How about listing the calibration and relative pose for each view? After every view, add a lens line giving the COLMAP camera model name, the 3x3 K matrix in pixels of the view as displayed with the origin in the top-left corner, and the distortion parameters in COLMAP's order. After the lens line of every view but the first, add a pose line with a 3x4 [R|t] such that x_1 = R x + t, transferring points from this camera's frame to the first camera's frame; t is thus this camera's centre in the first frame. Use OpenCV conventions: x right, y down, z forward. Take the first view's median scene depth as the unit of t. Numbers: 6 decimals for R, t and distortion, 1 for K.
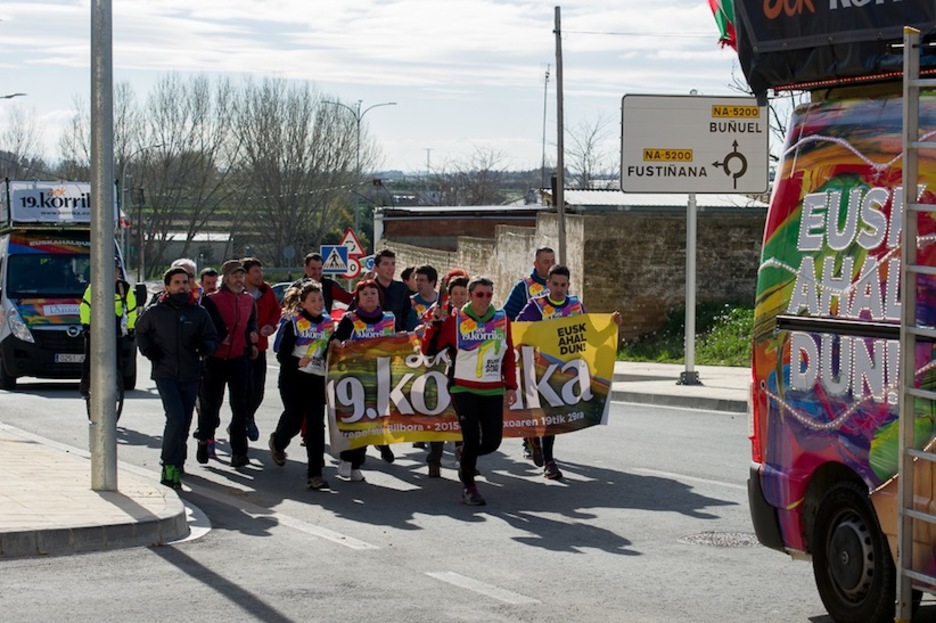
lens RADIAL K [[1947.7, 0, 468.0], [0, 1947.7, 310.9], [0, 0, 1]] dist [0.217687, 0.000000]
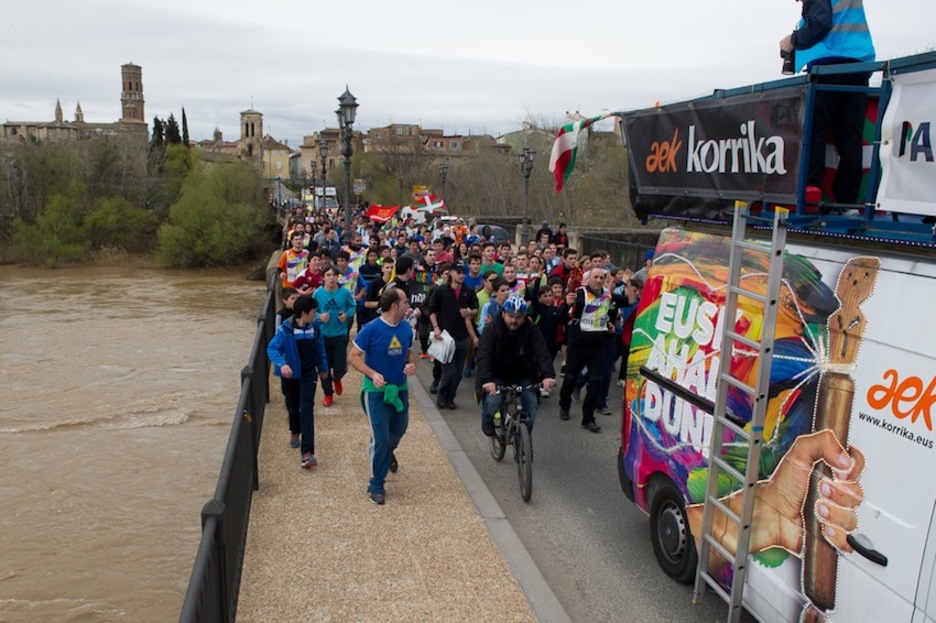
lens RADIAL K [[635.9, 0, 468.8], [0, 635.9, 311.9], [0, 0, 1]] dist [0.003282, 0.001491]
pose [[0.979932, 0.054637, -0.191697, 0.123266], [-0.021119, 0.984746, 0.172710, -0.130956], [0.198210, -0.165196, 0.966138, 0.505711]]
